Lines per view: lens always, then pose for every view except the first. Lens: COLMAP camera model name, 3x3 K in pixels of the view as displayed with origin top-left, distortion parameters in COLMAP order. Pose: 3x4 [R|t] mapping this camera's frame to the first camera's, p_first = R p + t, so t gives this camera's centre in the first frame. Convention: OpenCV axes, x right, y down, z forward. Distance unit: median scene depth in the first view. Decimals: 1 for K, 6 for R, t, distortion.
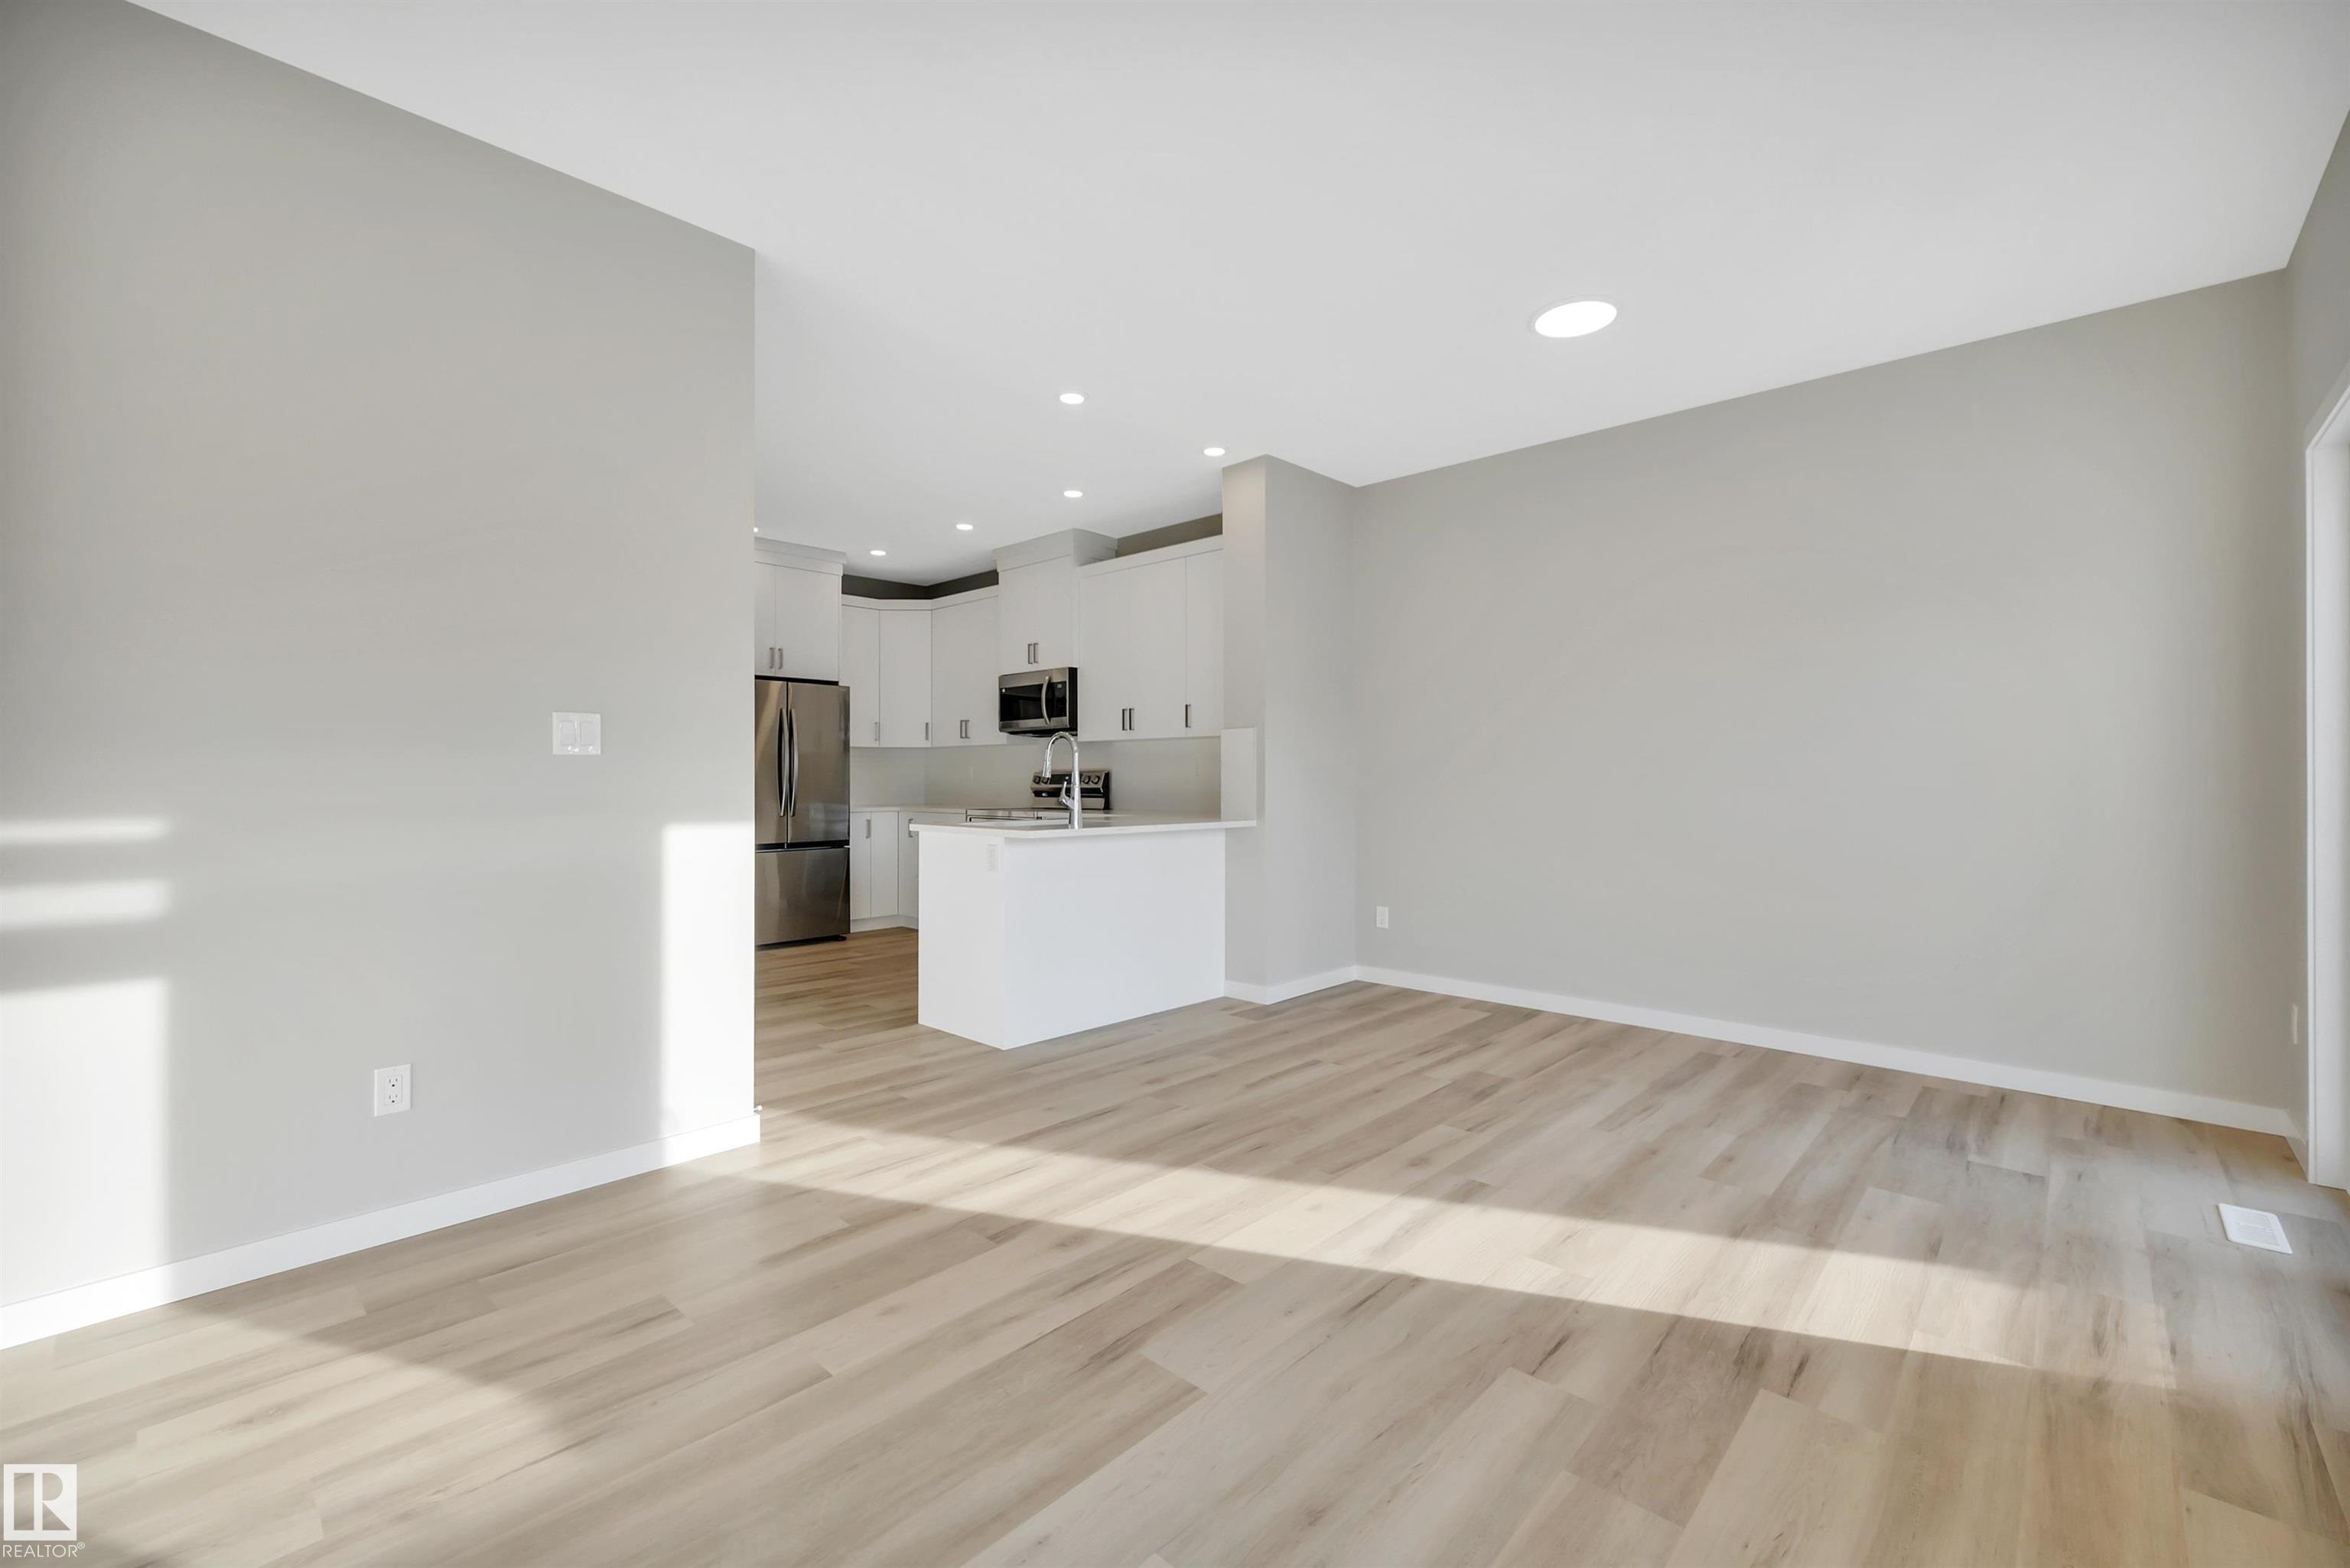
lens RADIAL K [[968.5, 0, 1173.2], [0, 968.5, 777.6], [0, 0, 1]] dist [0.000306, 0.000342]
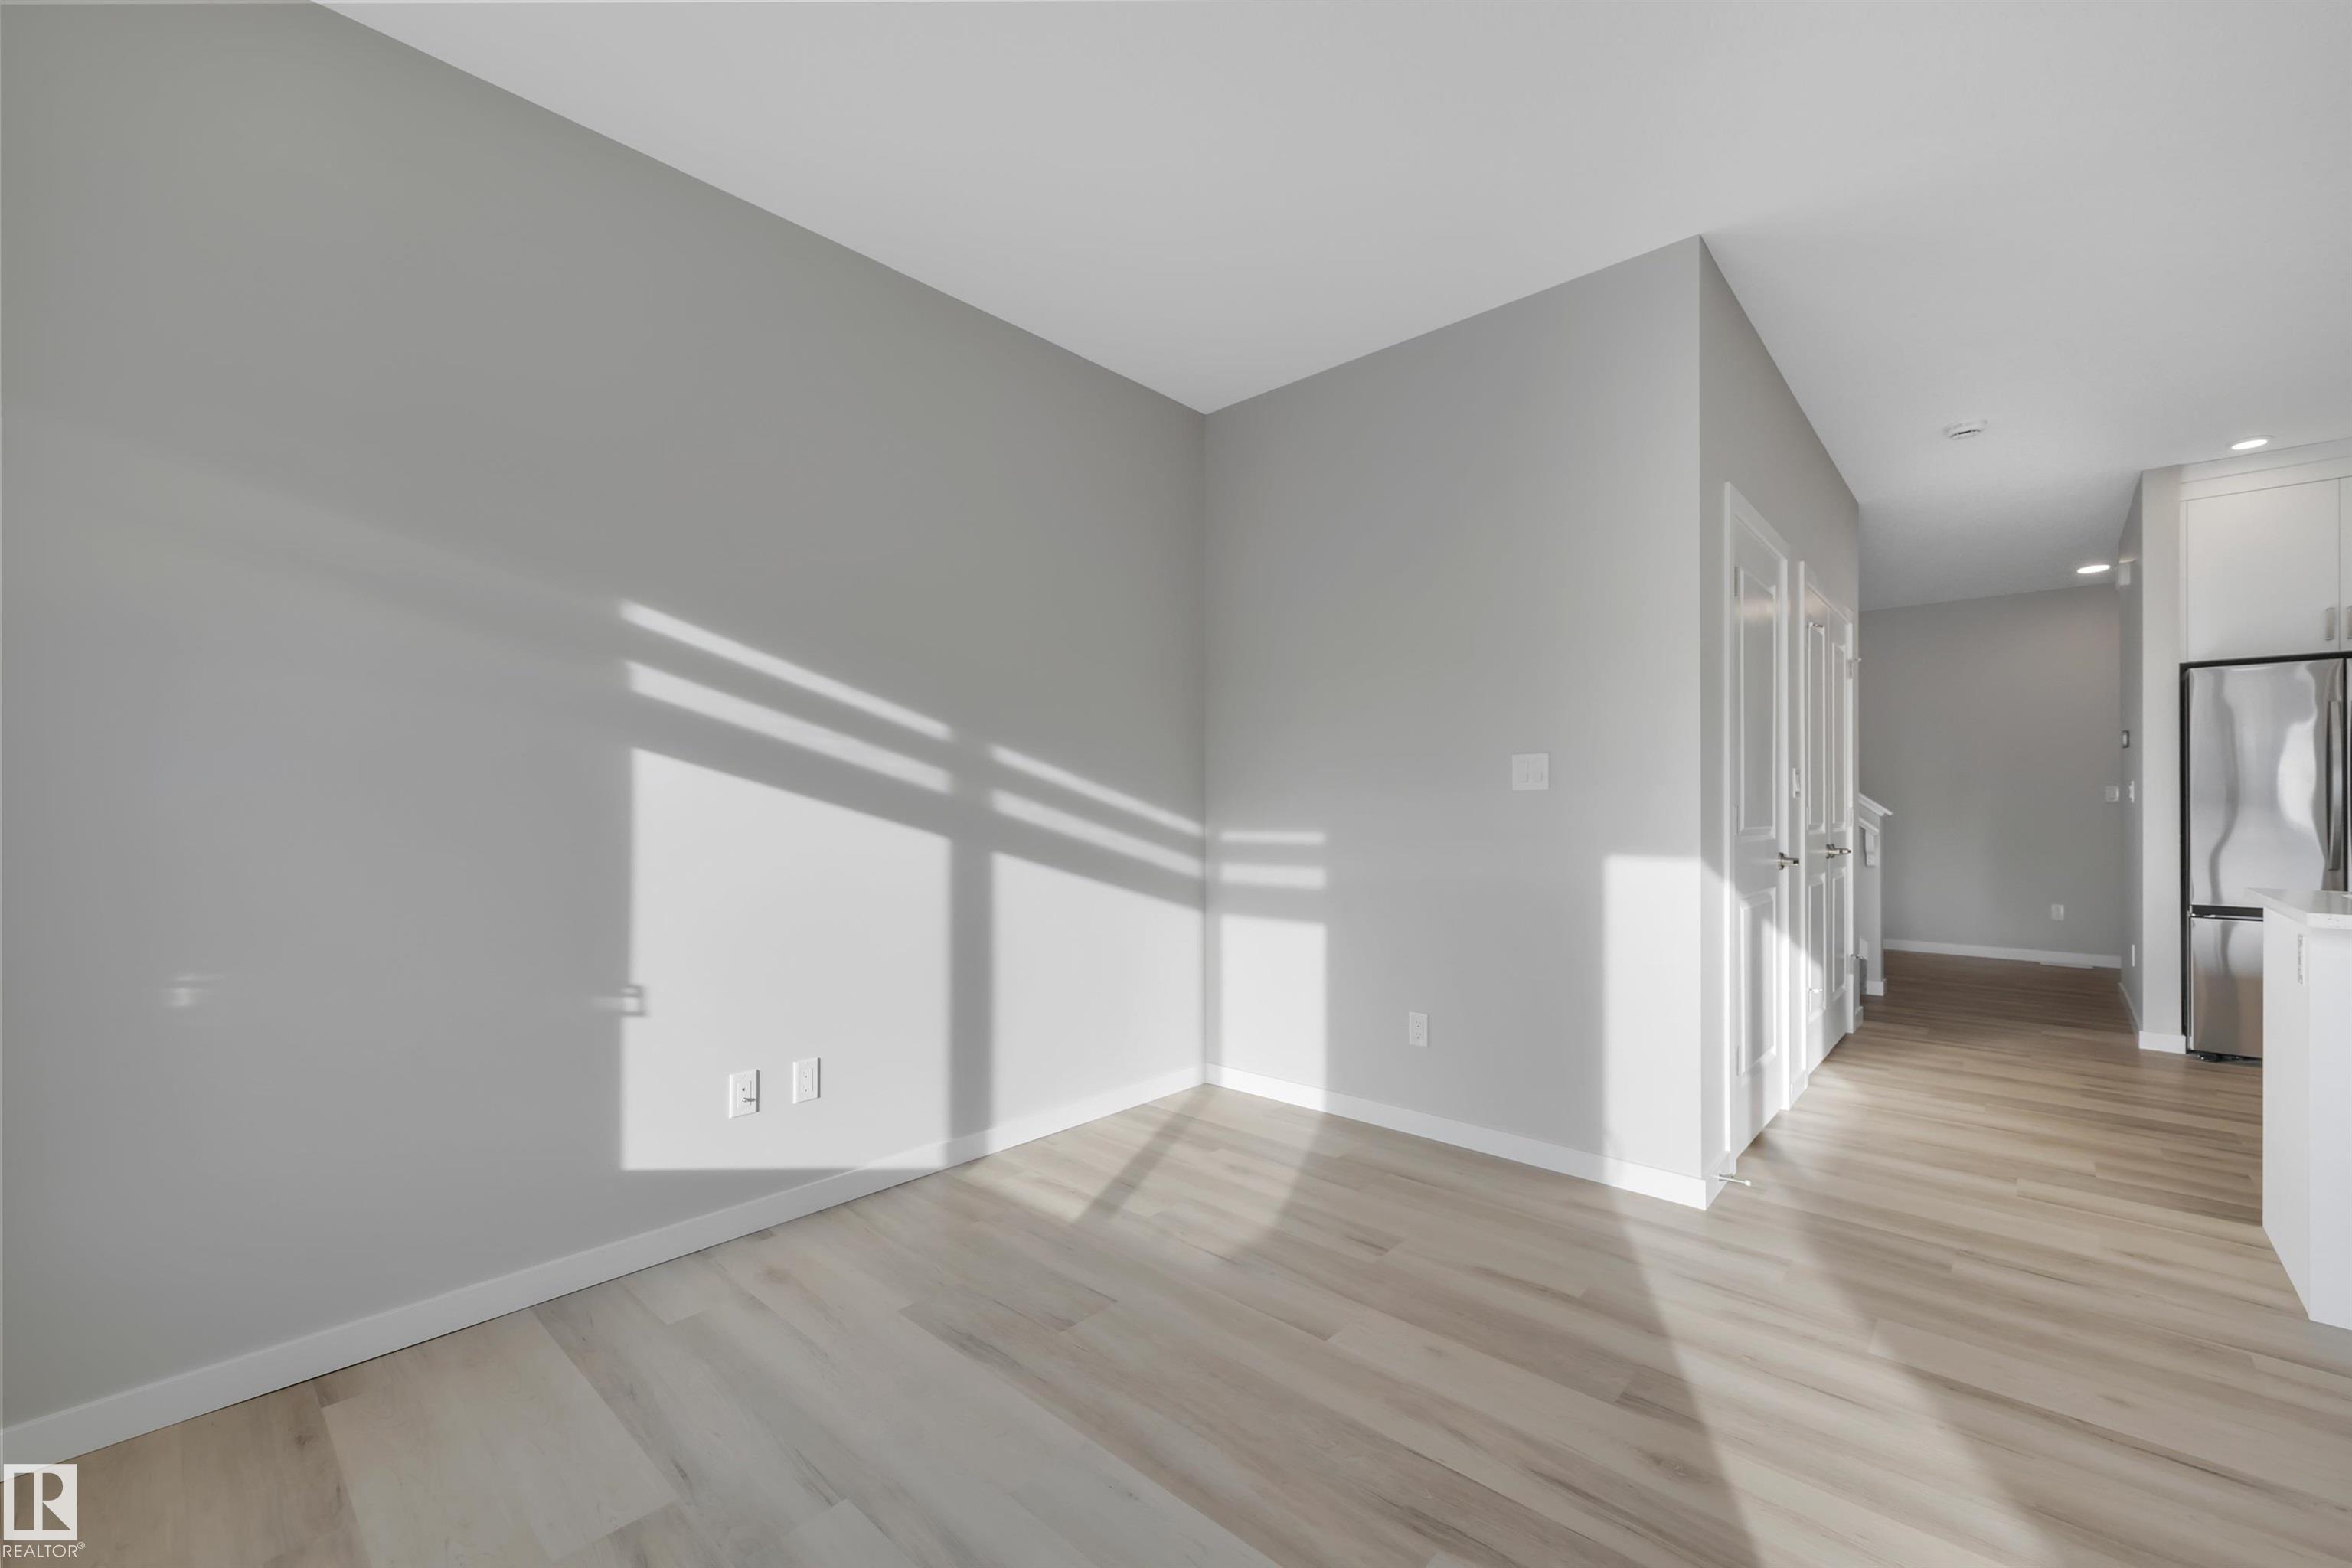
lens RADIAL K [[950.5, 0, 1178.4], [0, 950.5, 803.7], [0, 0, 1]] dist [-0.000107, -0.000033]
pose [[0.014868, -0.006012, -0.999871, 0.374094], [0.000085, 0.999982, -0.006011, 0.000237], [0.999889, 0.000004, 0.014868, 0.403858]]
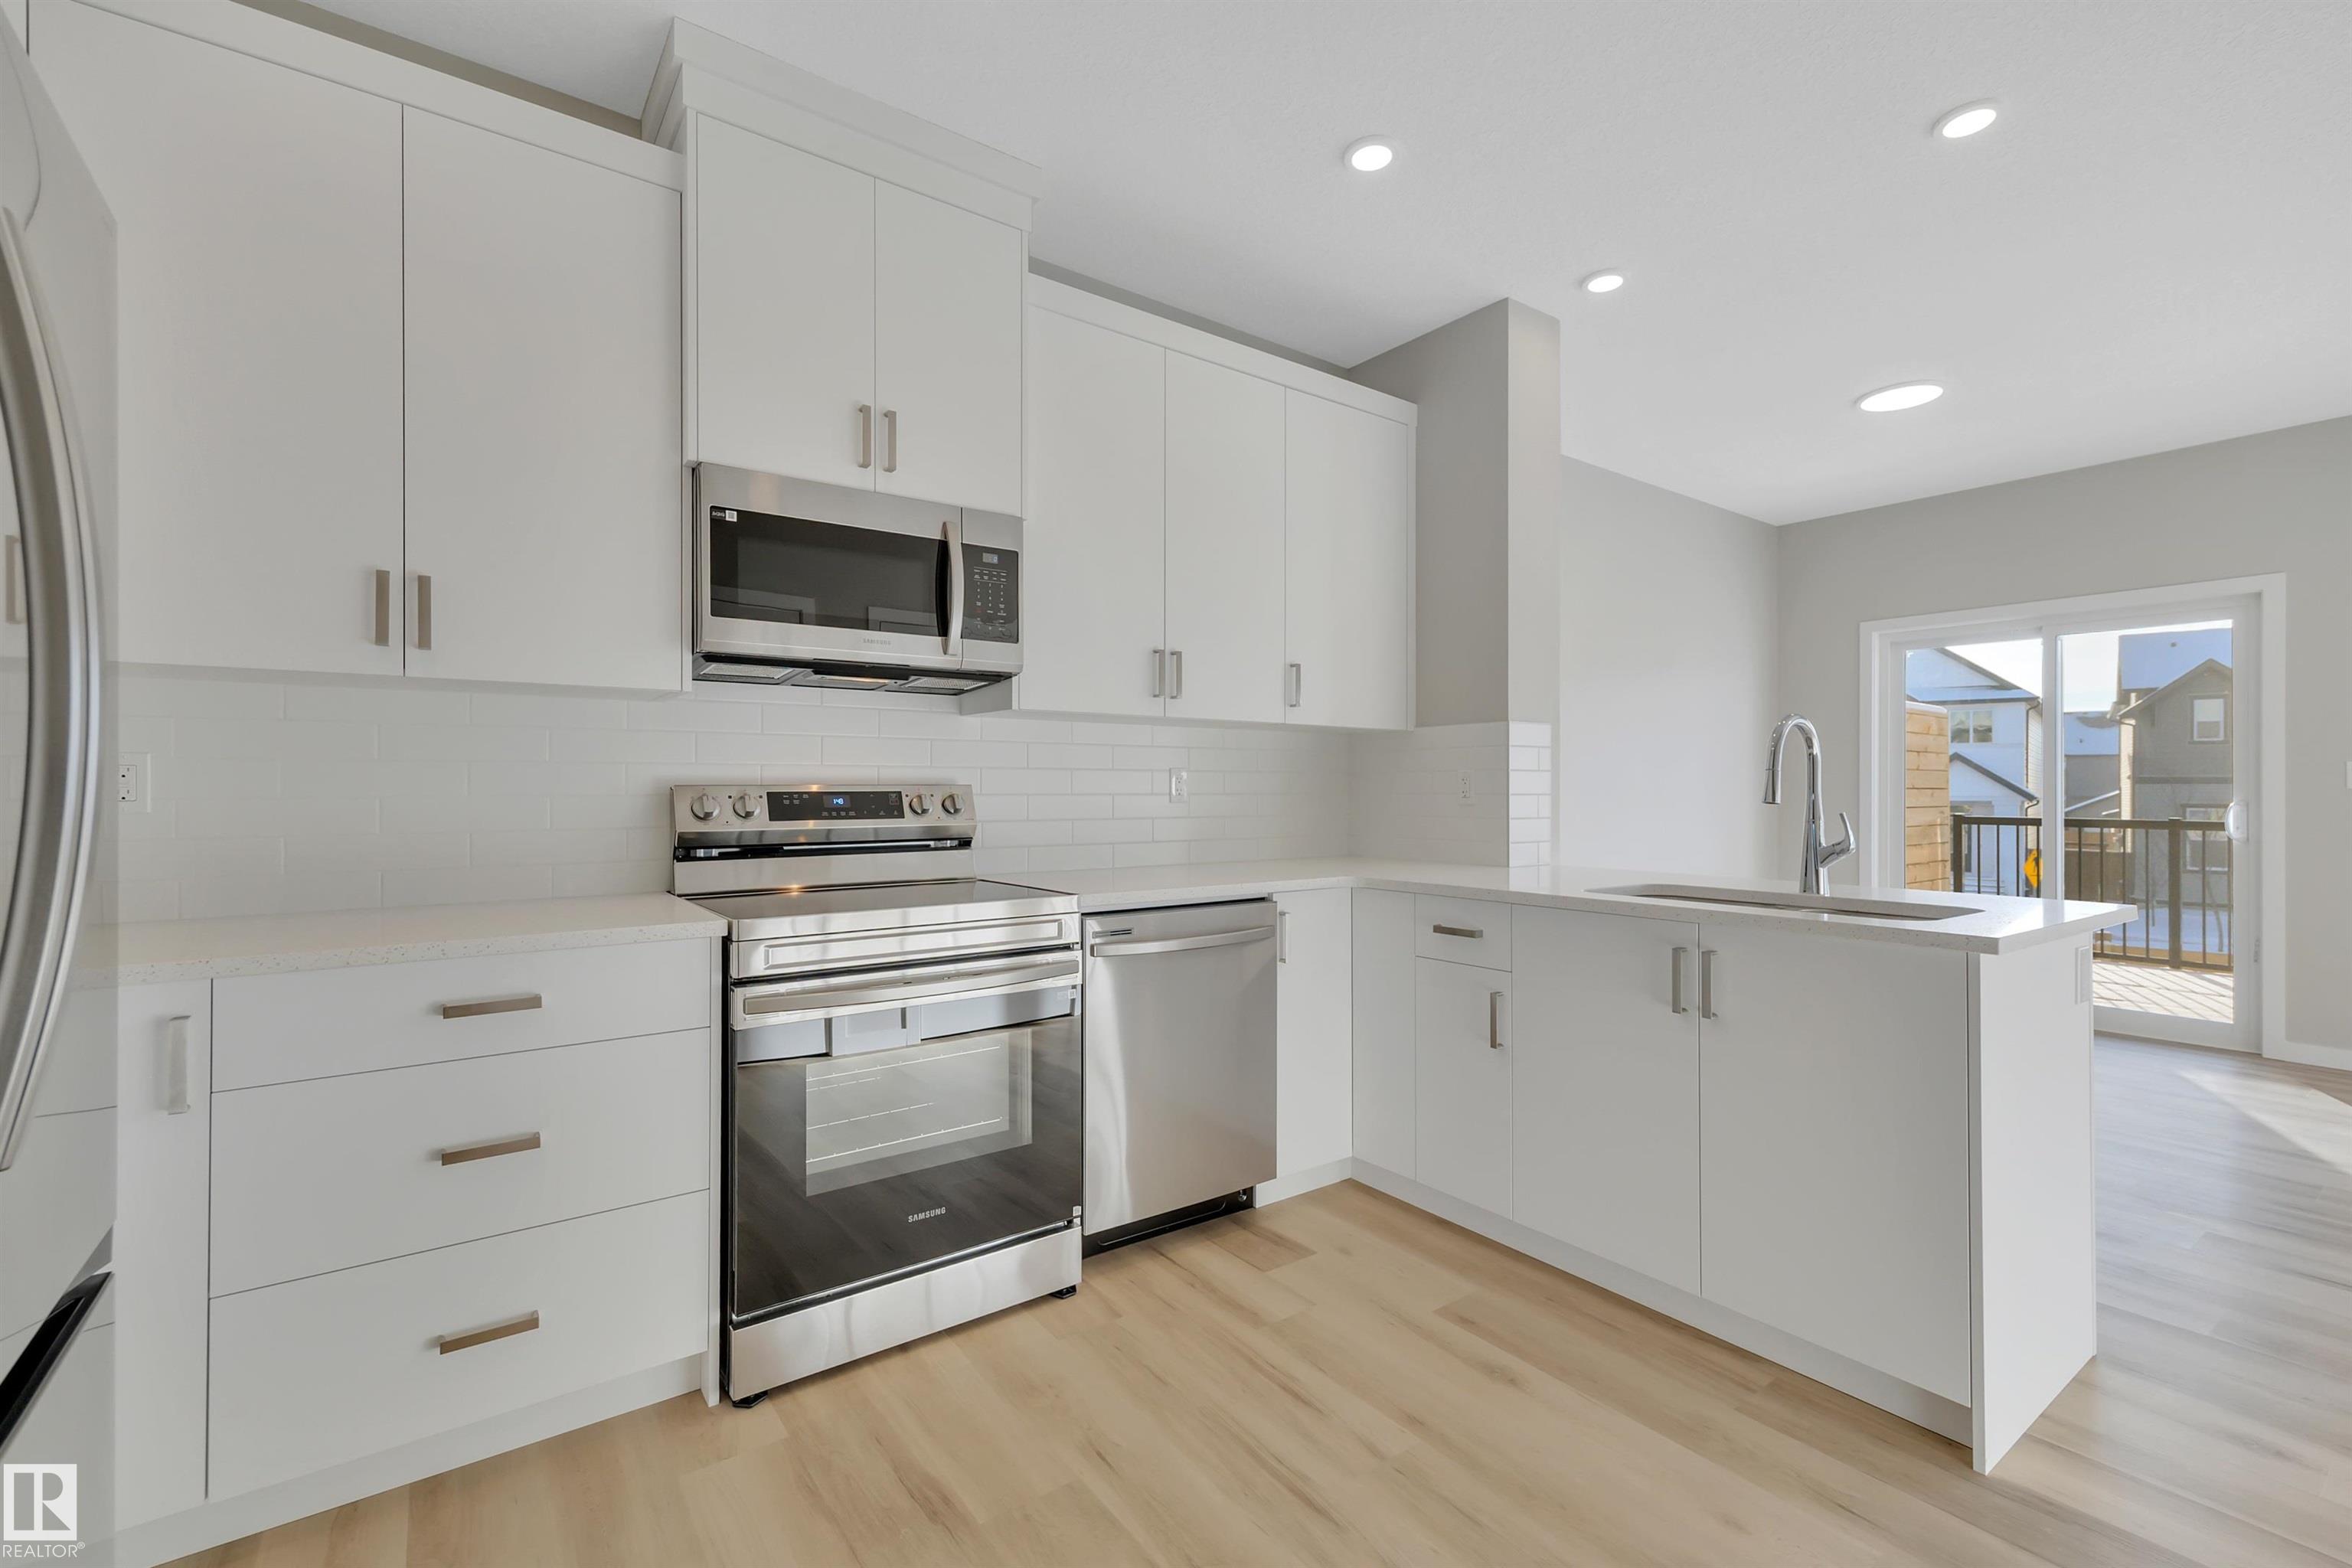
lens RADIAL K [[999.6, 0, 1176.0], [0, 999.6, 784.0], [0, 0, 1]] dist [0.003436, 0.000412]
pose [[0.194620, 0.003758, 0.980872, -0.850257], [-0.003725, 0.999988, -0.003092, -0.010466], [-0.980872, -0.003052, 0.194631, 1.496828]]
